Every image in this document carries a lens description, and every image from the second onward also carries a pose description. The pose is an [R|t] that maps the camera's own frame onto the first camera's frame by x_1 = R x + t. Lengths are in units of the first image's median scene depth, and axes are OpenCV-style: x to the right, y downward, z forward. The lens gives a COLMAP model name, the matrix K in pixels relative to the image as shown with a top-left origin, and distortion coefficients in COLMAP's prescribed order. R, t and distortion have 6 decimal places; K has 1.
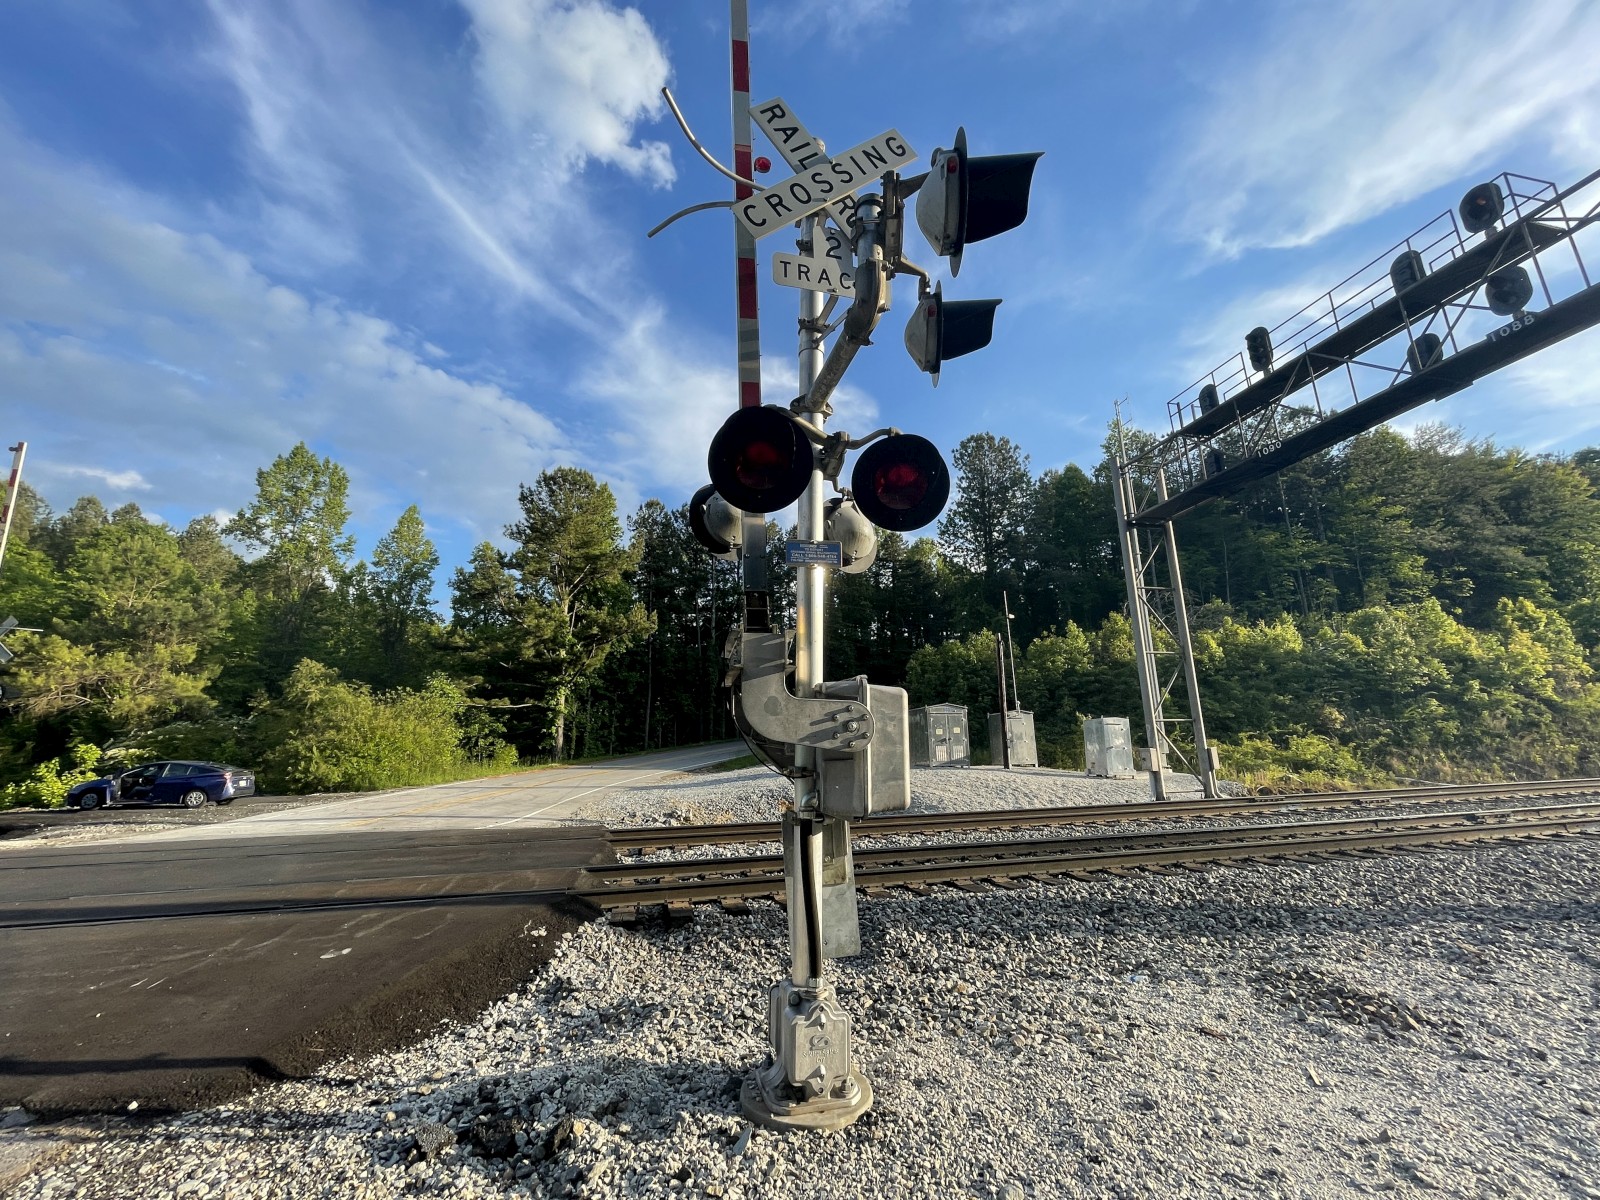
lens RADIAL K [[645.9, 0, 805.5], [0, 645.9, 600.0], [0, 0, 1]] dist [-0.000719, -0.000691]
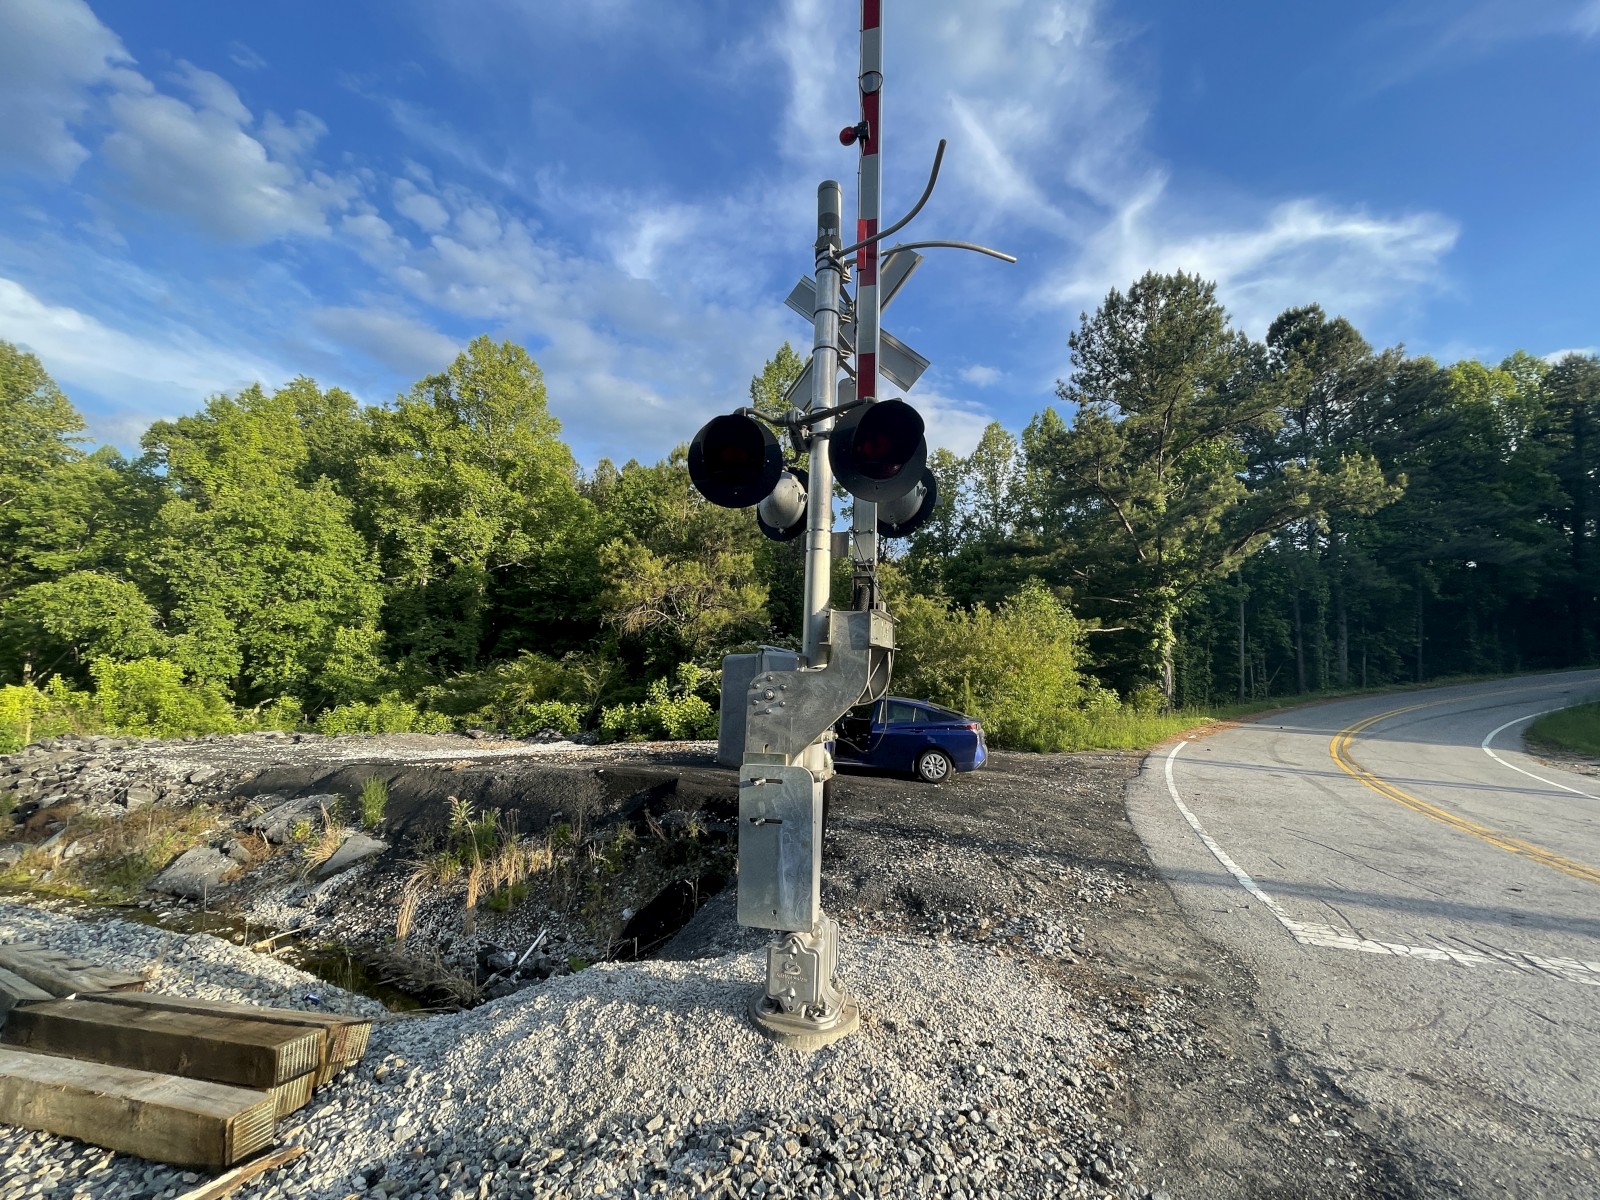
lens RADIAL K [[648.6, 0, 804.1], [0, 648.6, 599.8], [0, 0, 1]] dist [0.000863, -0.000368]
pose [[0.864898, -0.012517, -0.501792, -0.526329], [0.060212, 0.995058, 0.078961, 0.078025], [0.498323, -0.098507, 0.861377, 0.327119]]
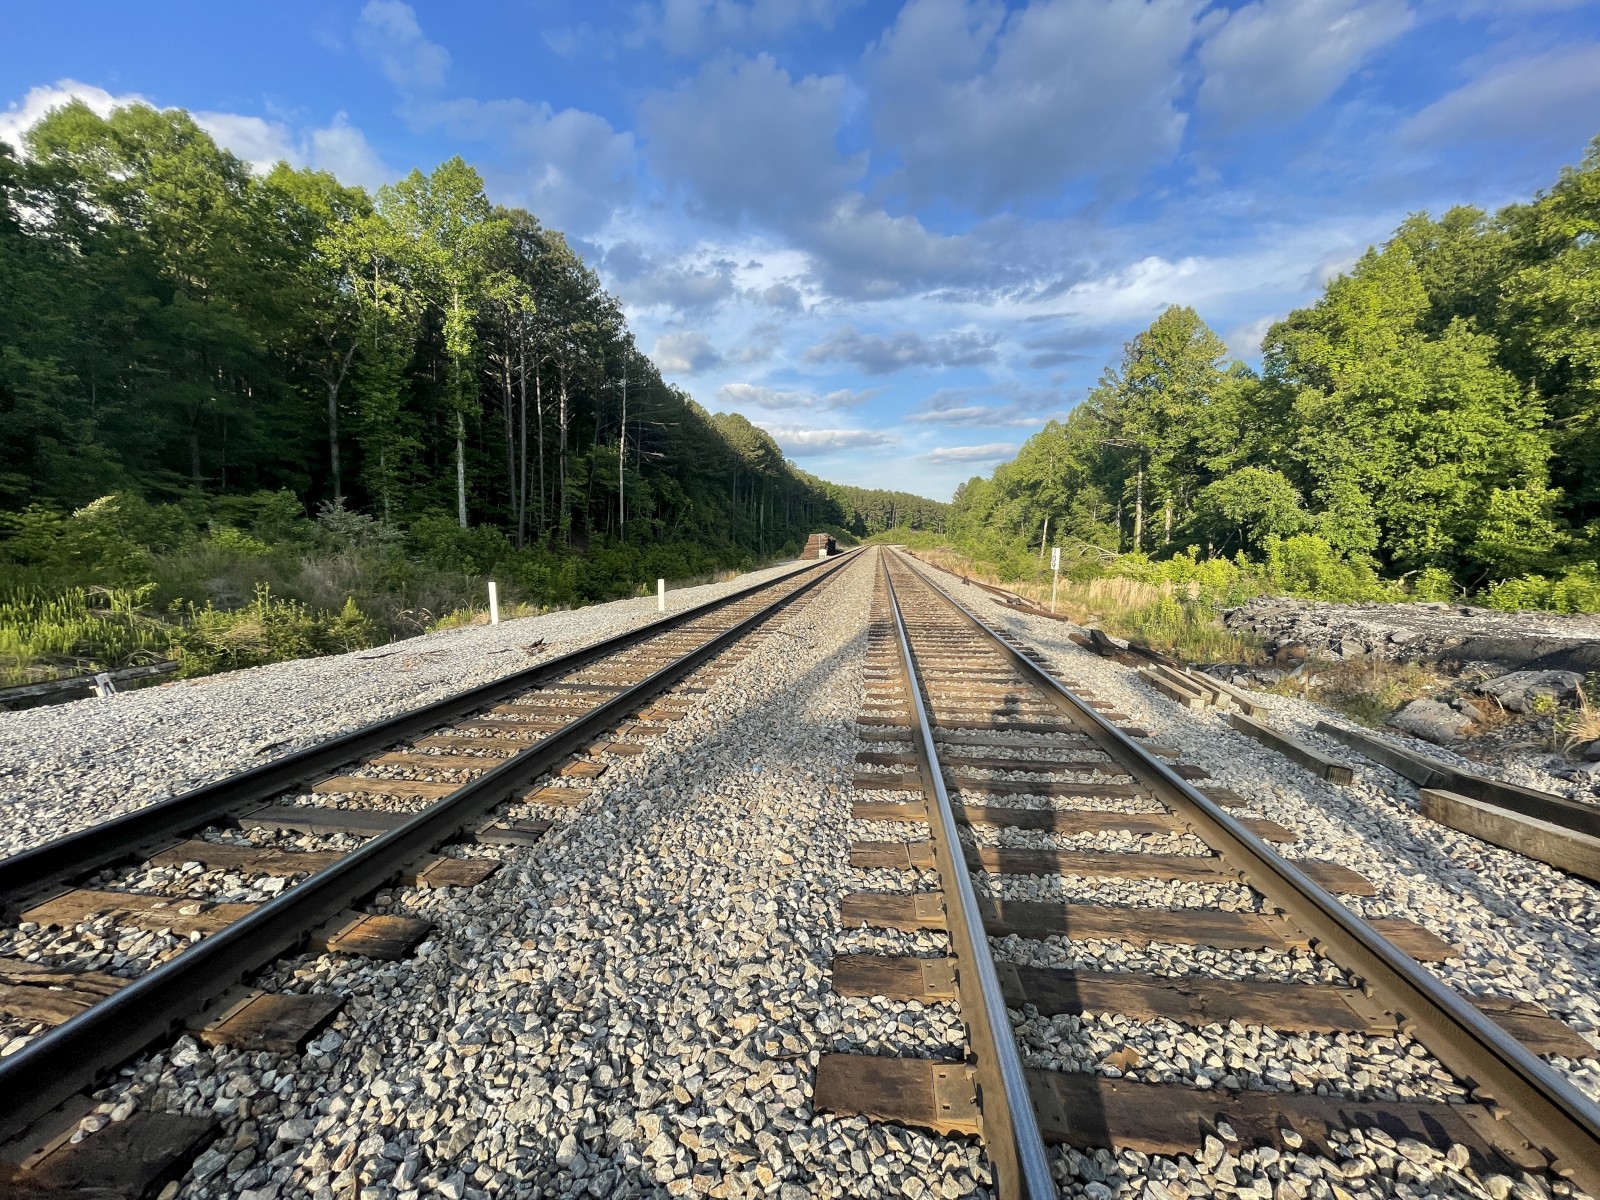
lens RADIAL K [[648.6, 0, 804.1], [0, 648.6, 599.8], [0, 0, 1]] dist [0.000863, -0.000368]
pose [[-0.349029, 0.108575, -0.930801, -0.497192], [0.222017, 0.974568, 0.030429, 0.064815], [0.910433, -0.196033, -0.364257, 0.256758]]
